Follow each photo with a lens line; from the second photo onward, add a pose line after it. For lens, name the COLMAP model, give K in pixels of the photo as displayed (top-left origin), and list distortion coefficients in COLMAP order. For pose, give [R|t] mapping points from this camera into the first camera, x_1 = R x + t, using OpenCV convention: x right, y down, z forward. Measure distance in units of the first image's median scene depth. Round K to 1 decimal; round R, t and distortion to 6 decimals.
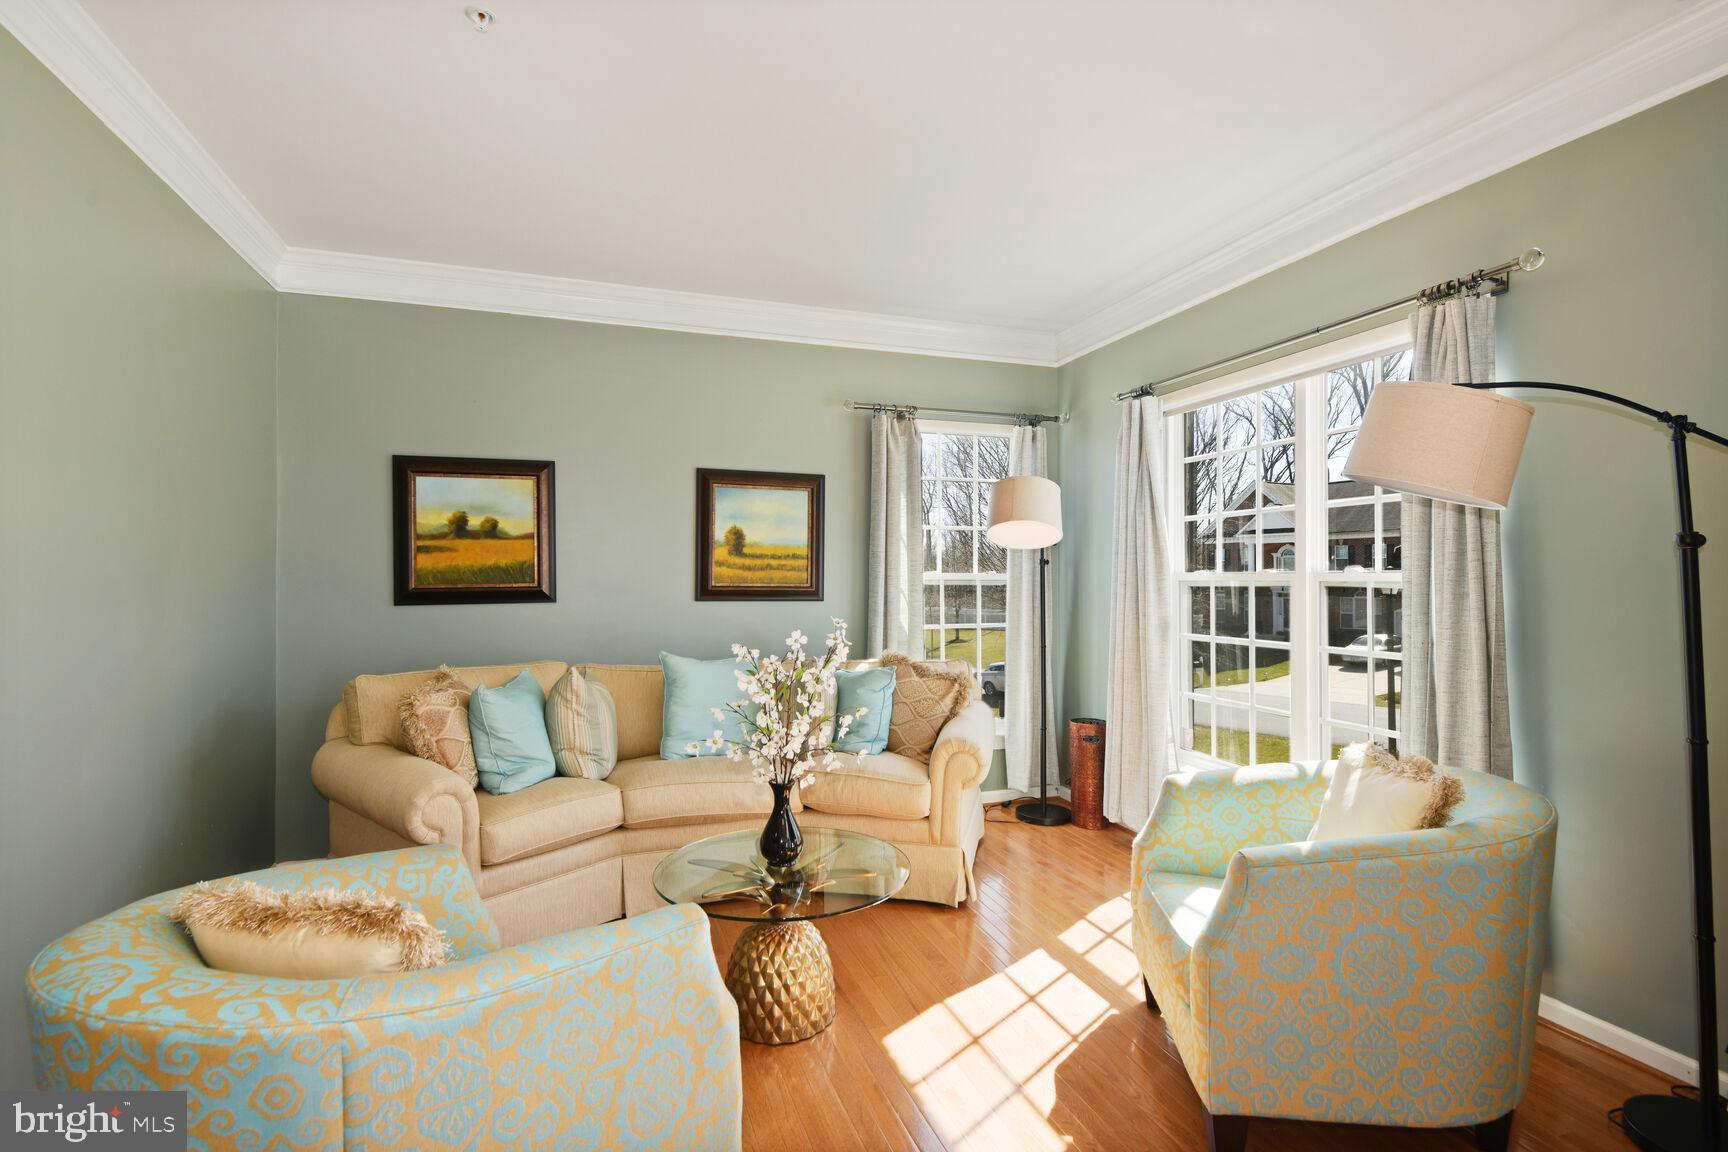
lens RADIAL K [[820.9, 0, 862.6], [0, 820.9, 576.8], [0, 0, 1]] dist [-0.003661, -0.000751]
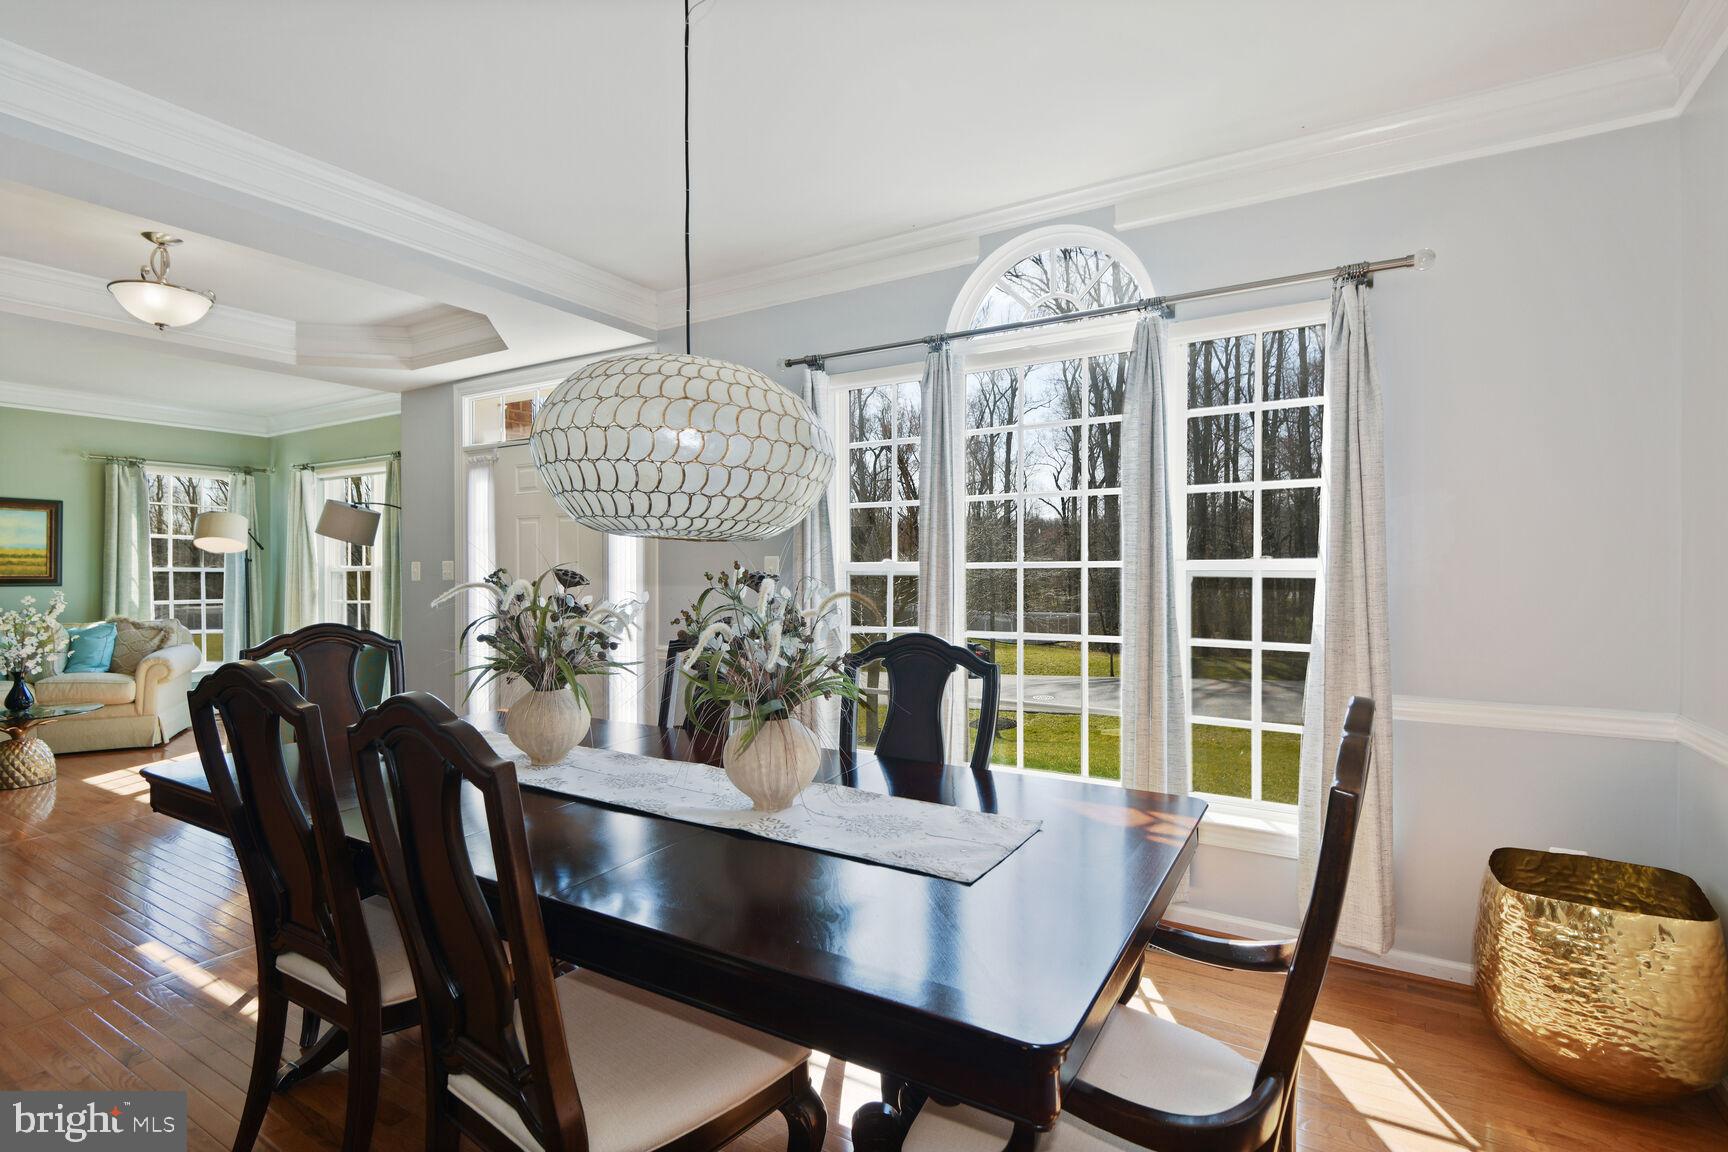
lens RADIAL K [[820.9, 0, 862.9], [0, 820.9, 577.6], [0, 0, 1]] dist [-0.003661, -0.000751]
pose [[0.769919, -0.003942, 0.638129, 0.128890], [-0.006439, 0.999882, 0.013946, -0.015323], [-0.638109, -0.014846, 0.769803, -1.105490]]
